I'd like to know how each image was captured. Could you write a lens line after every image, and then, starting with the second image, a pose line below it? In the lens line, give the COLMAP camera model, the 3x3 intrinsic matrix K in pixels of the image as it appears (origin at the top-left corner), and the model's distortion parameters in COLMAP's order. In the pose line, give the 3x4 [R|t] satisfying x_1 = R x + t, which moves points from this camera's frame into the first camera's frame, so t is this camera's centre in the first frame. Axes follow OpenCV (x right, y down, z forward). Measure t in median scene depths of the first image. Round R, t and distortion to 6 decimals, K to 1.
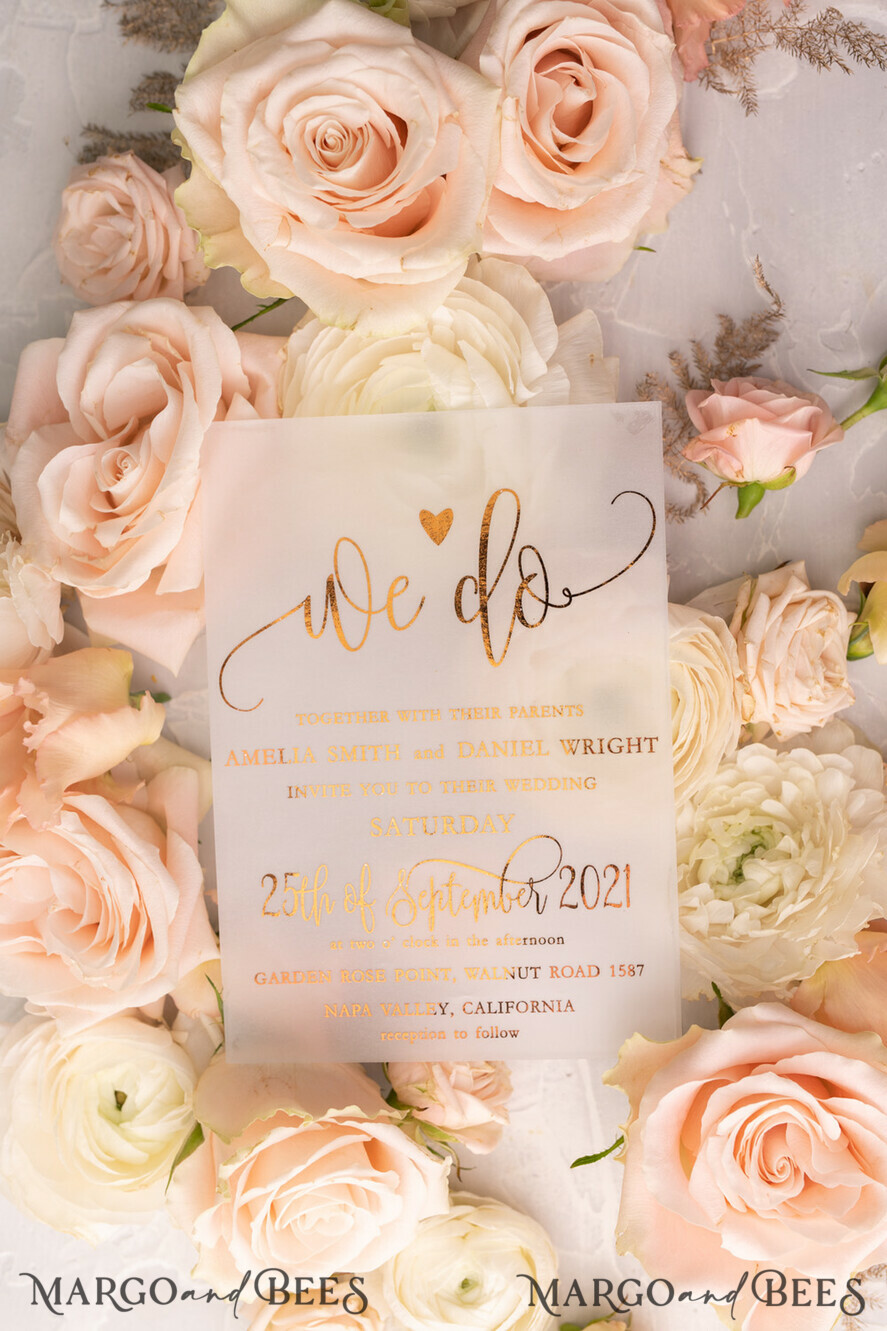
lens RADIAL K [[1936.0, 0, 443.5], [0, 1936.0, 665.5], [0, 0, 1]] dist [-0.007554, 0.015945]
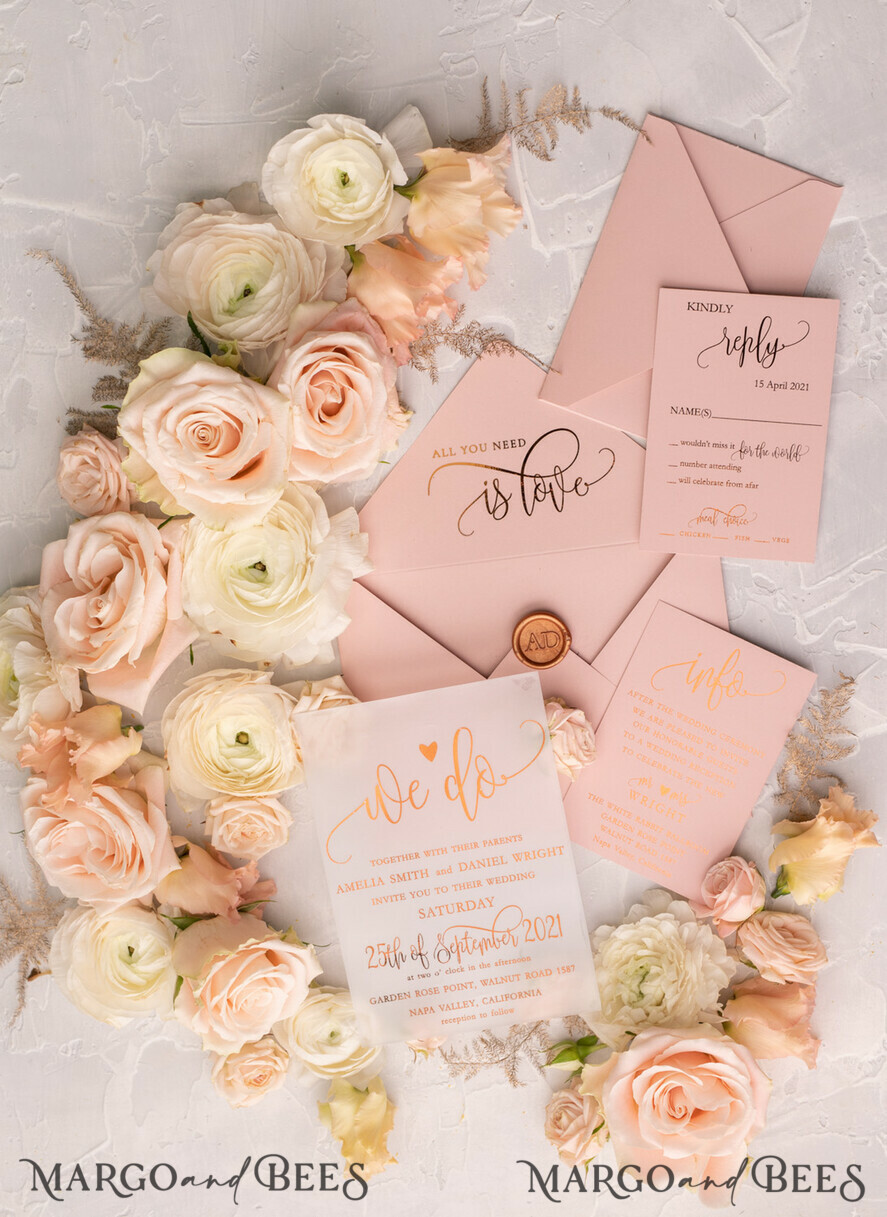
lens RADIAL K [[2144.2, 0, 424.1], [0, 2144.2, 658.1], [0, 0, 1]] dist [-0.009803, 0.013210]
pose [[0.997091, -0.074052, -0.018037, 0.168484], [0.075090, 0.994988, 0.066035, -0.167611], [0.013057, -0.067197, 0.997654, -1.031488]]
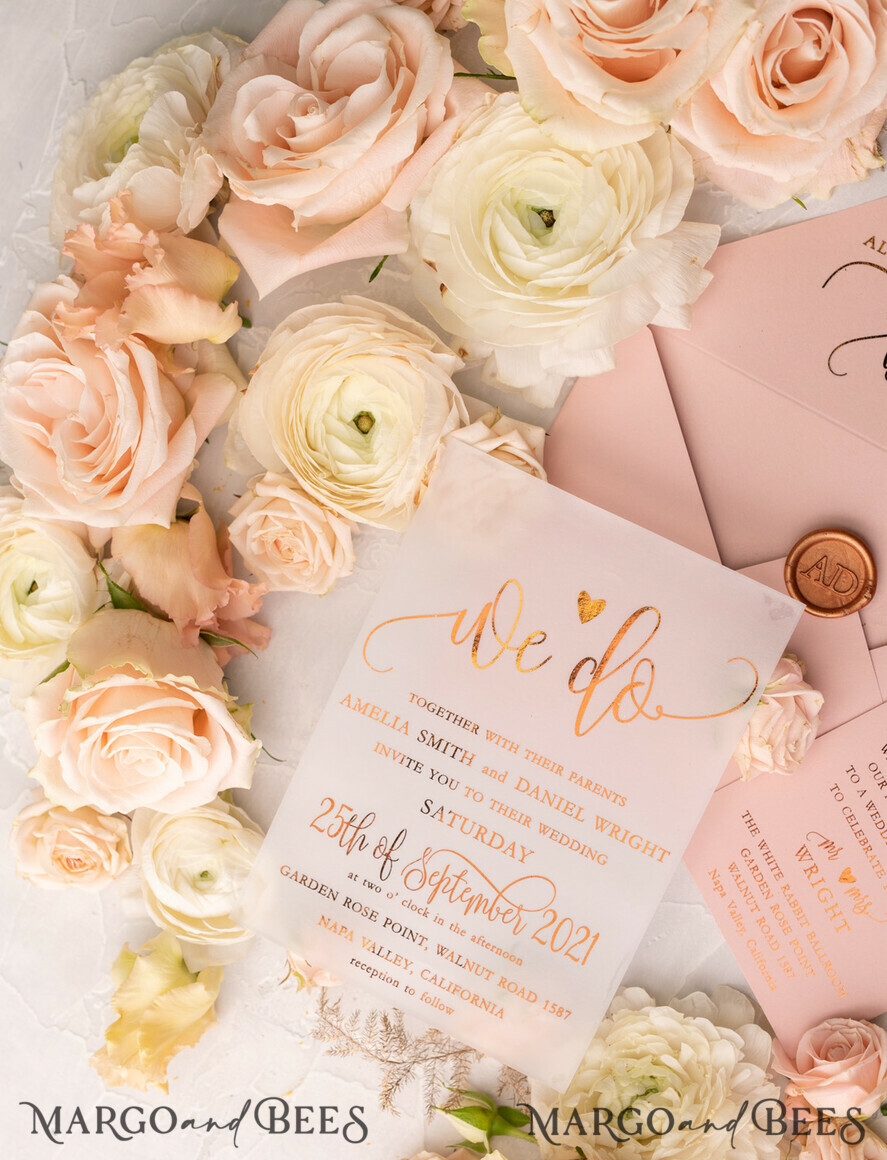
lens RADIAL K [[1929.6, 0, 438.7], [0, 1929.6, 642.4], [0, 0, 1]] dist [-0.004106, -0.015579]
pose [[0.845970, 0.531813, -0.038852, 0.109344], [-0.528274, 0.845790, 0.074605, 0.034730], [0.072536, -0.042589, 0.996456, -0.173201]]
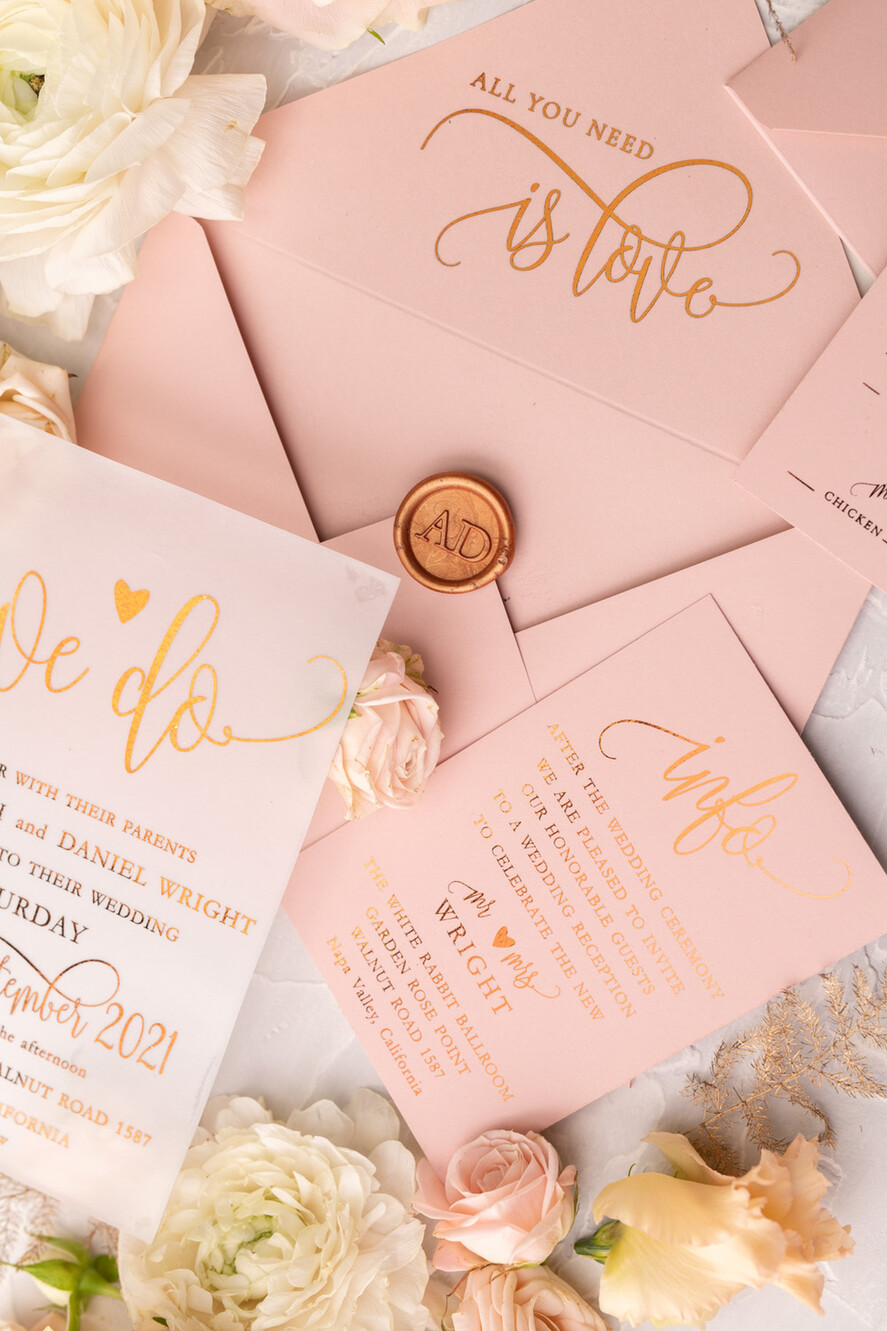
lens RADIAL K [[1936.0, 0, 443.5], [0, 1936.0, 665.5], [0, 0, 1]] dist [-0.007554, 0.015945]
pose [[0.873416, 0.476742, -0.099303, 0.356748], [-0.463672, 0.876472, 0.129631, -0.099289], [0.148837, -0.067178, 0.986577, 0.151705]]
